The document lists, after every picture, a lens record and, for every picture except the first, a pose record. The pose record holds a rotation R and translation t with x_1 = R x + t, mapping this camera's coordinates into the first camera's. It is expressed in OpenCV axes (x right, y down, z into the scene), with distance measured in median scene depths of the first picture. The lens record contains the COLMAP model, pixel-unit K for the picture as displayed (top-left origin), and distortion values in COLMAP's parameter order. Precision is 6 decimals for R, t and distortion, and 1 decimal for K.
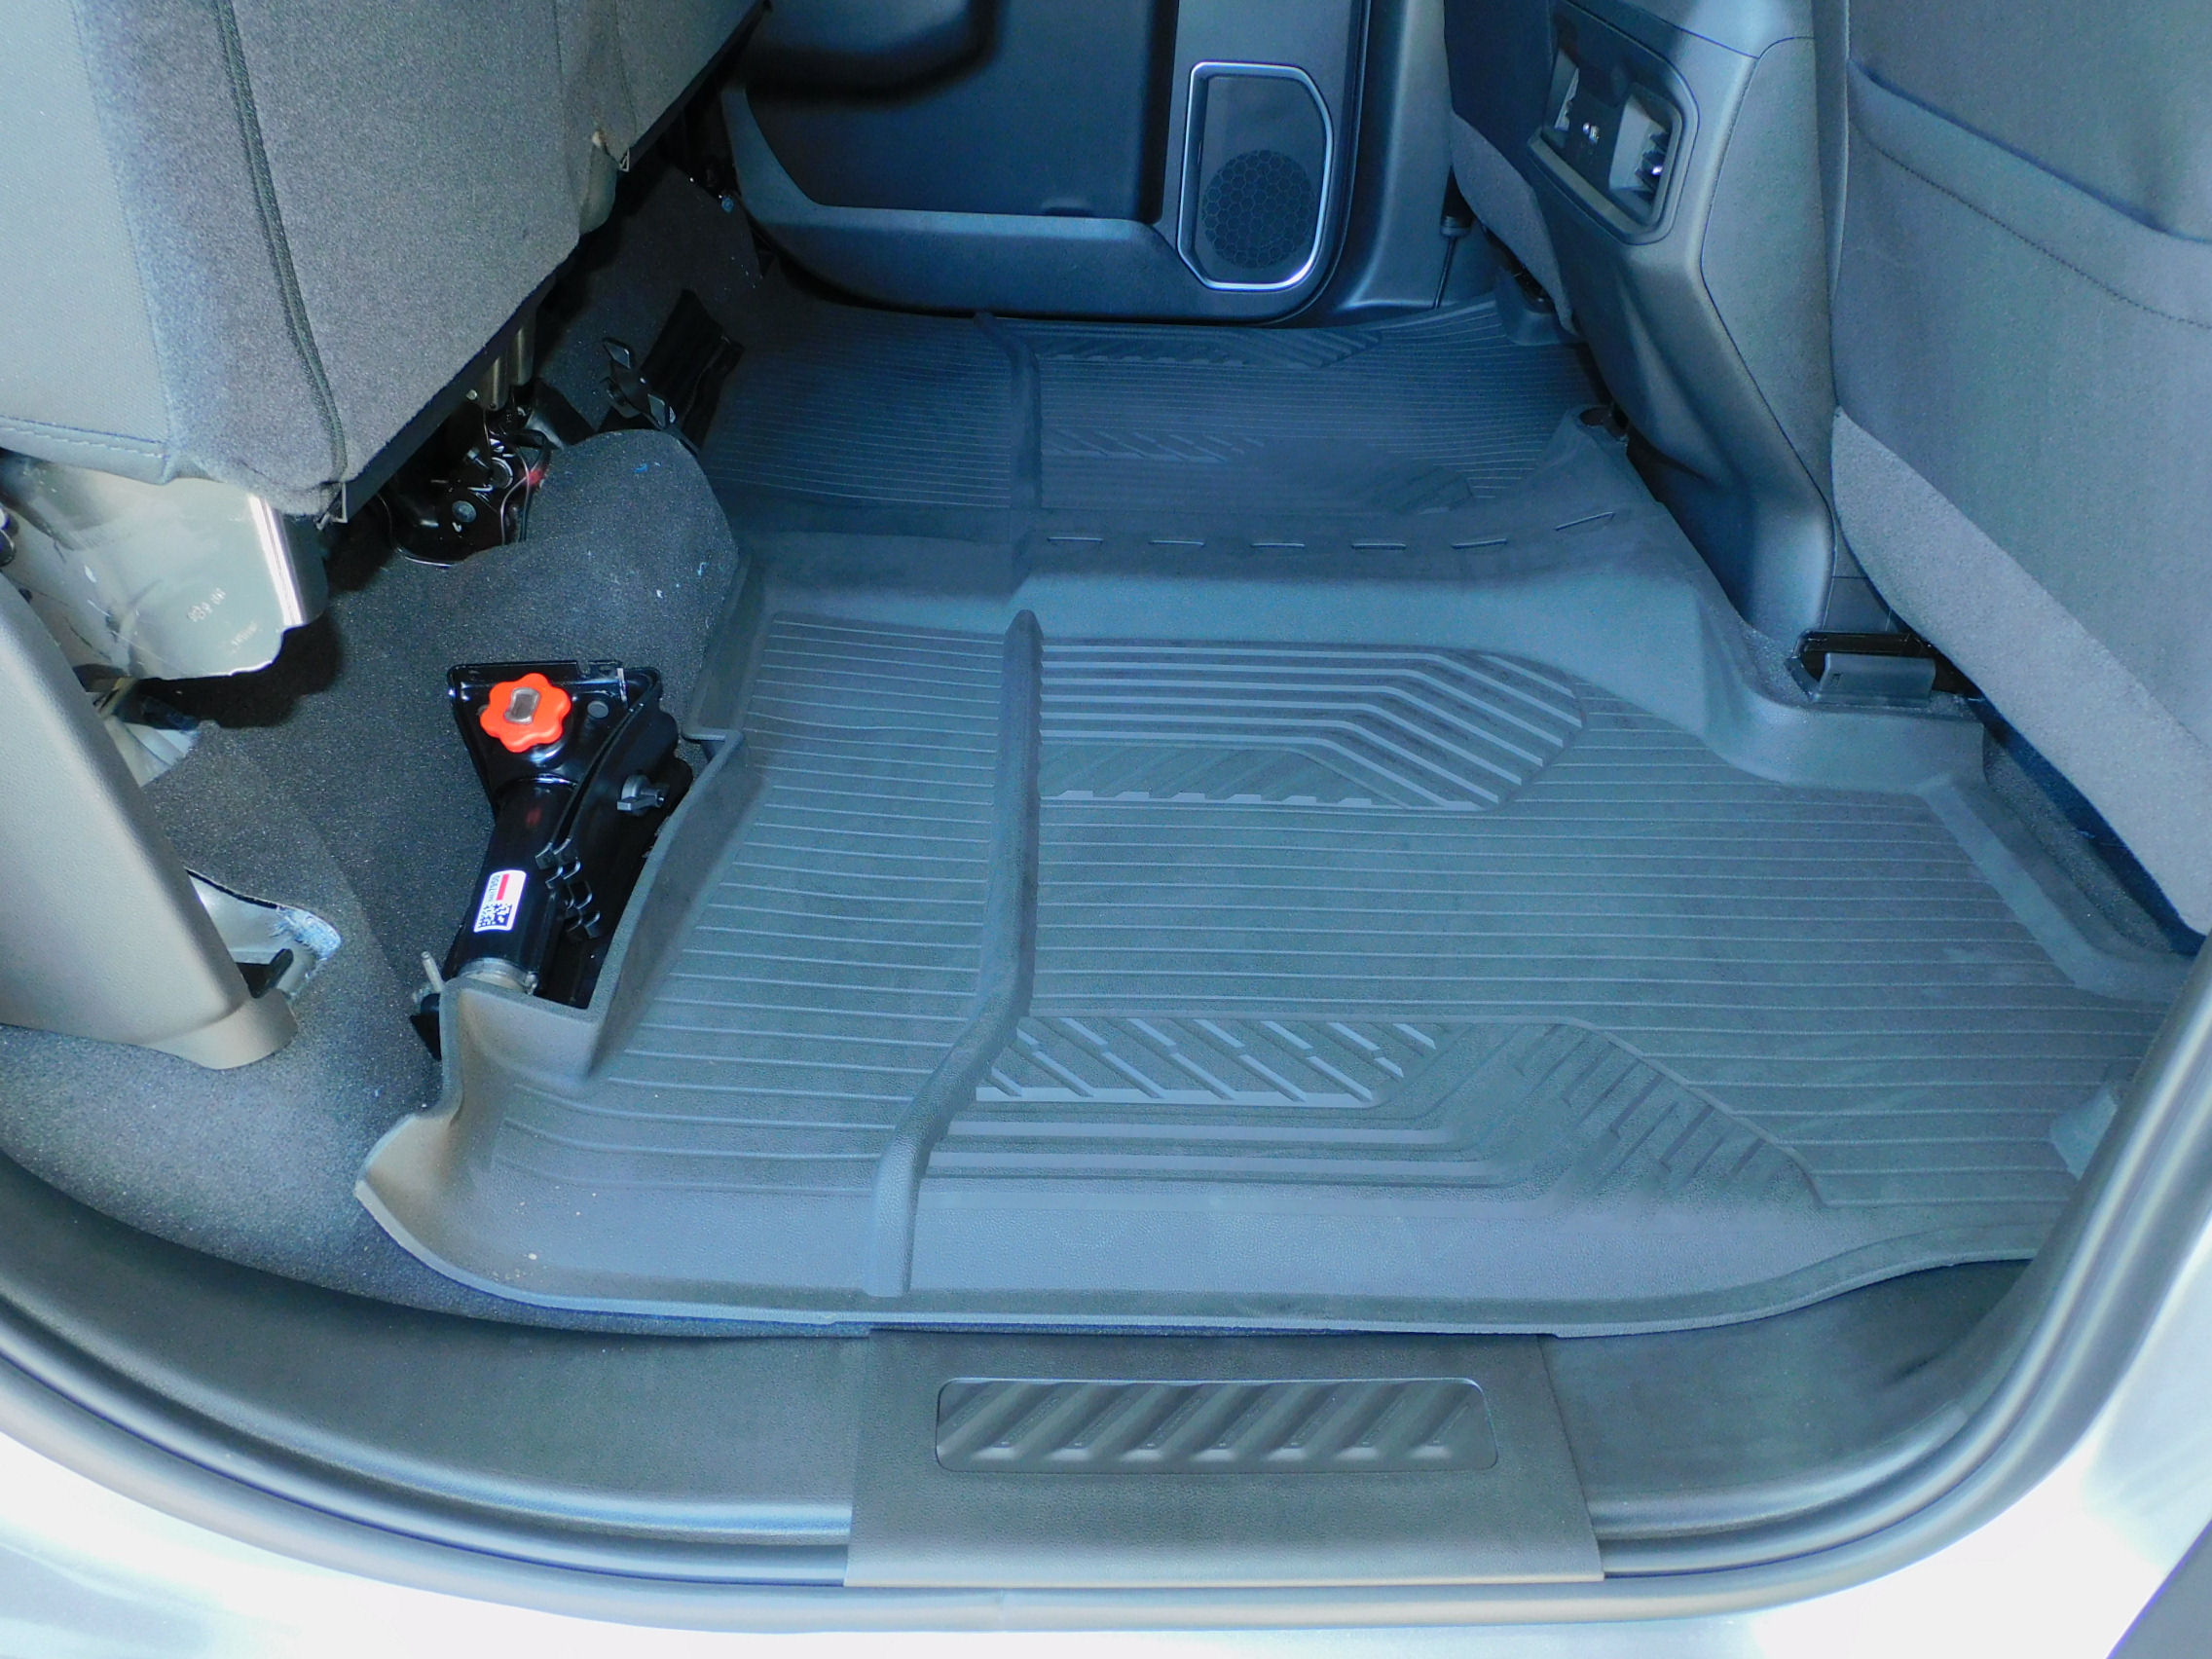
lens RADIAL K [[1580.1, 0, 1119.3], [0, 1580.1, 831.4], [0, 0, 1]] dist [-0.003791, -0.003682]
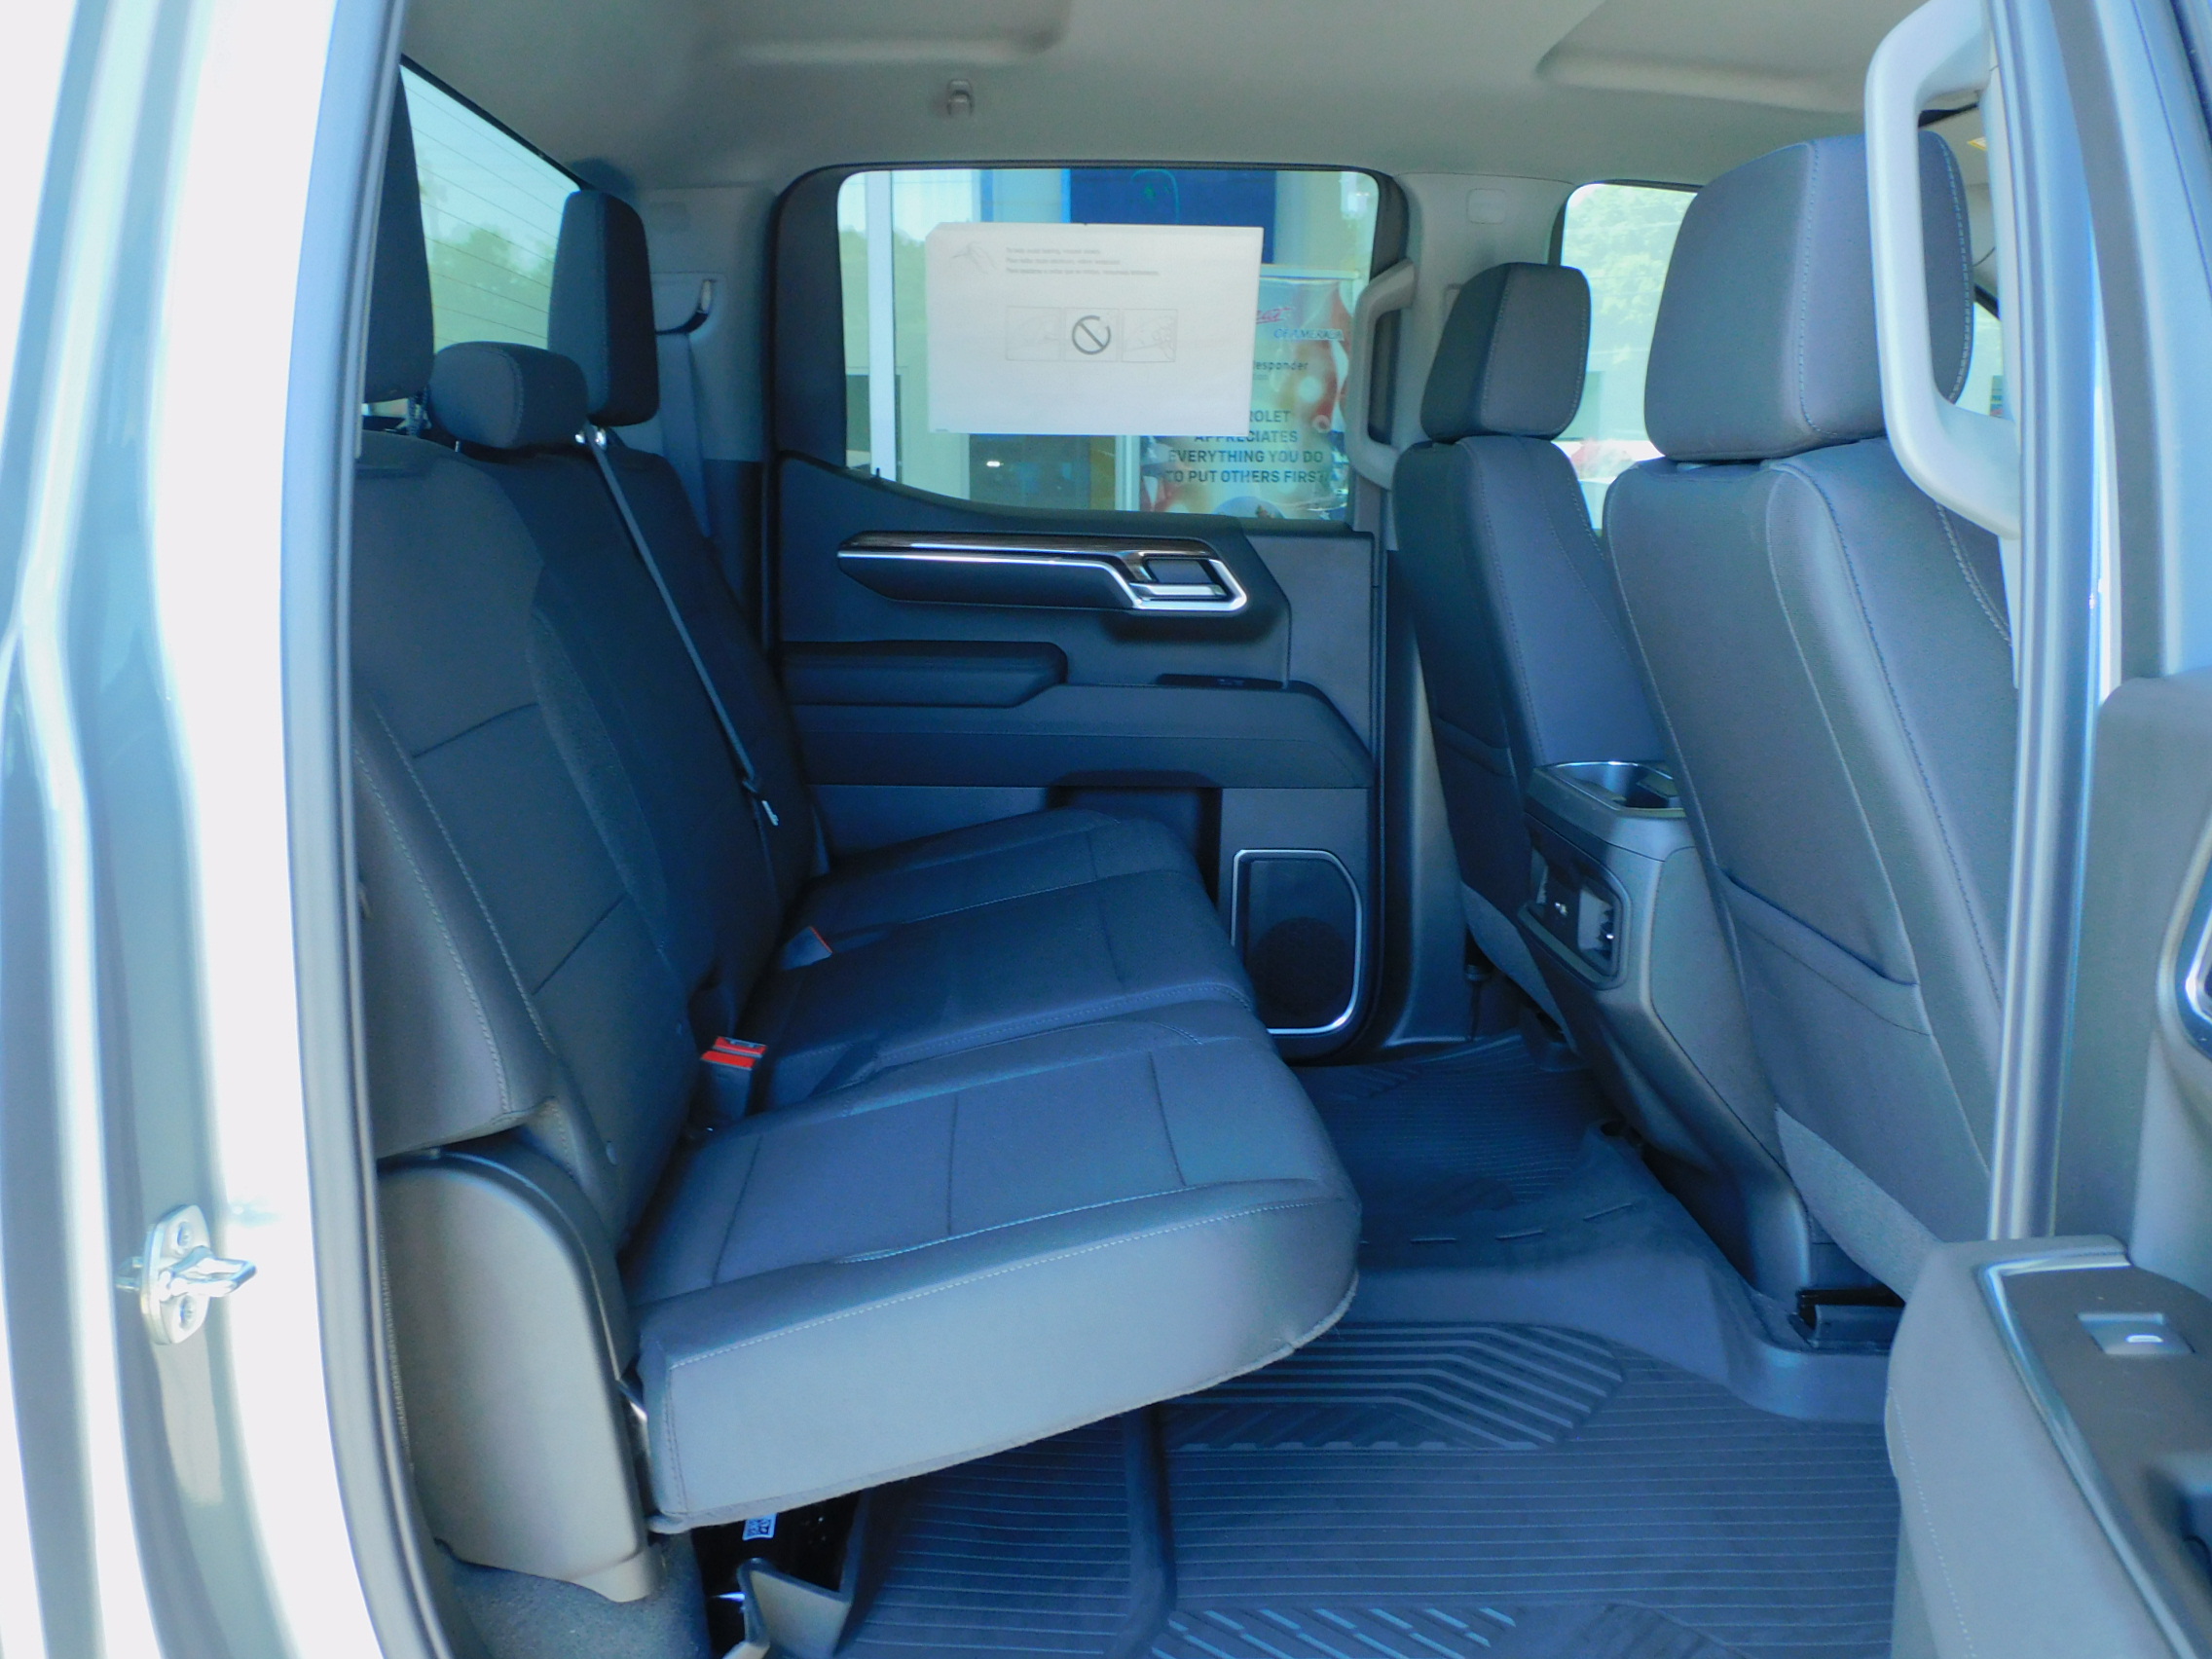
lens RADIAL K [[1907.2, 0, 1113.9], [0, 1907.2, 841.1], [0, 0, 1]] dist [-0.017700, -0.016351]
pose [[0.999196, -0.039951, -0.003293, -0.068092], [0.034884, 0.907047, -0.419581, 0.168680], [0.019750, 0.419129, 0.907712, -0.506063]]
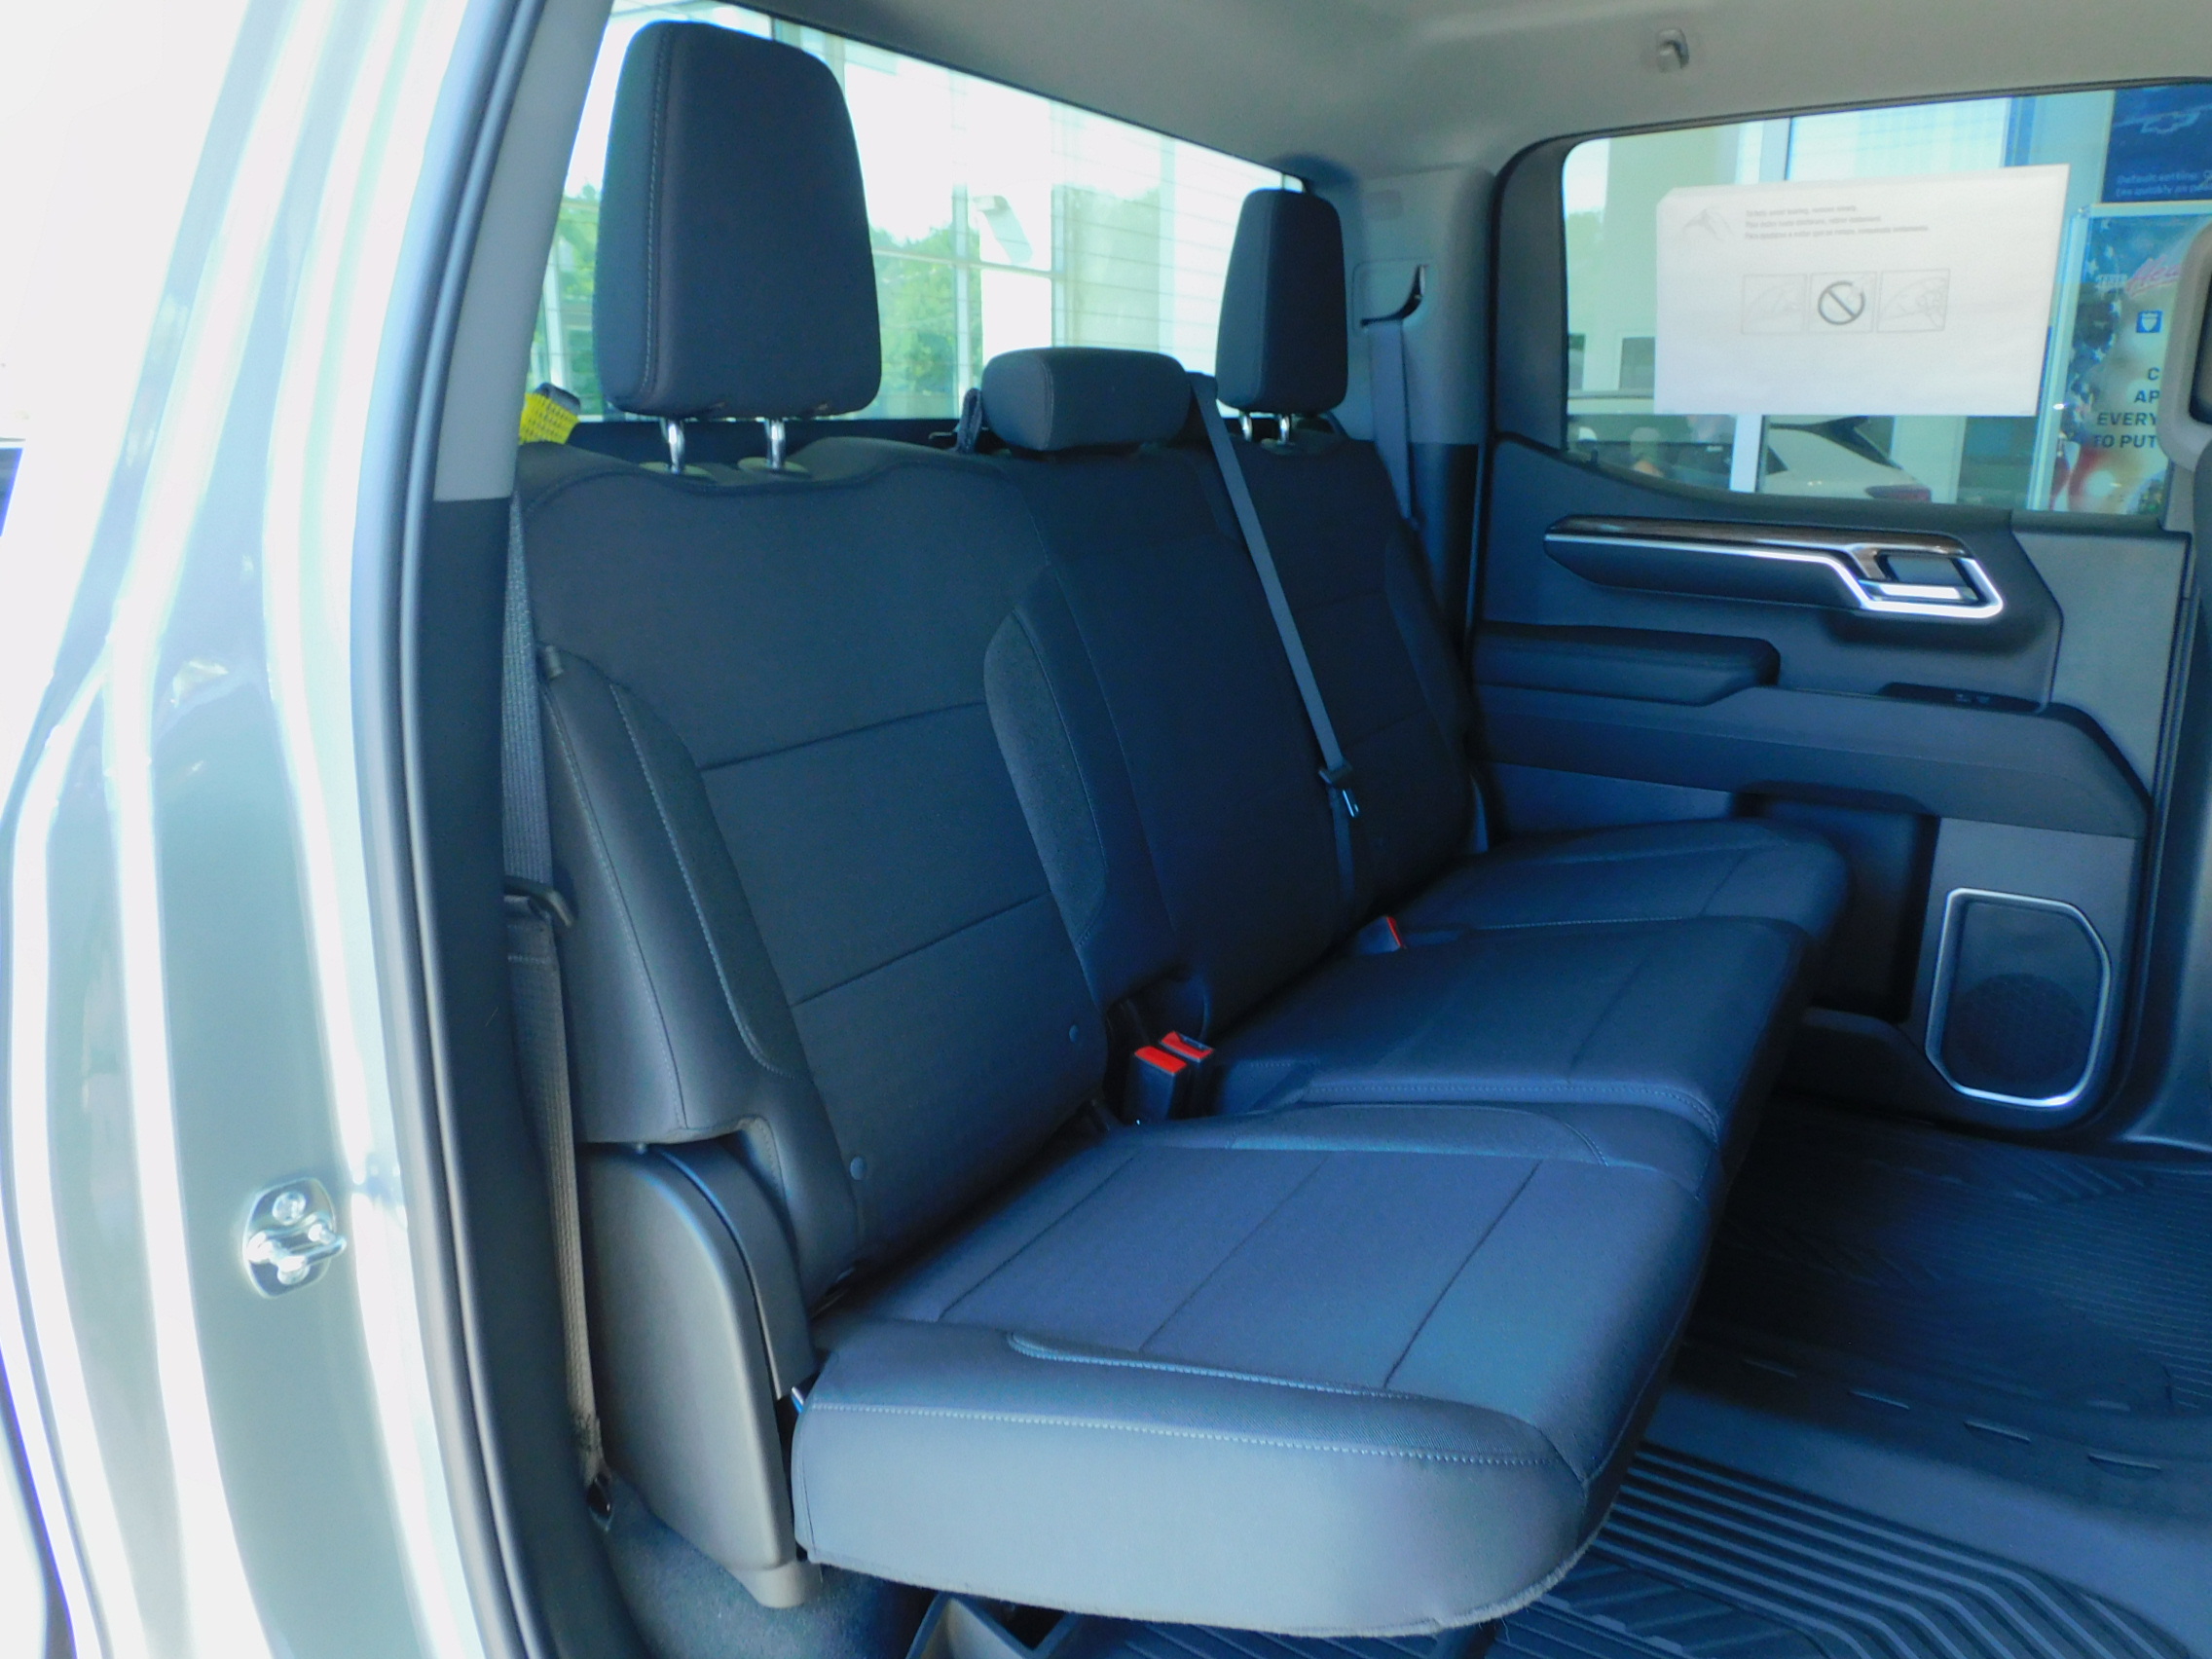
lens RADIAL K [[1580.1, 0, 1101.8], [0, 1580.1, 839.6], [0, 0, 1]] dist [-0.003791, -0.003682]
pose [[0.832690, 0.097788, -0.545037, 0.255169], [-0.291730, 0.914079, -0.281696, -0.108155], [0.470660, 0.393569, 0.789672, -0.169652]]
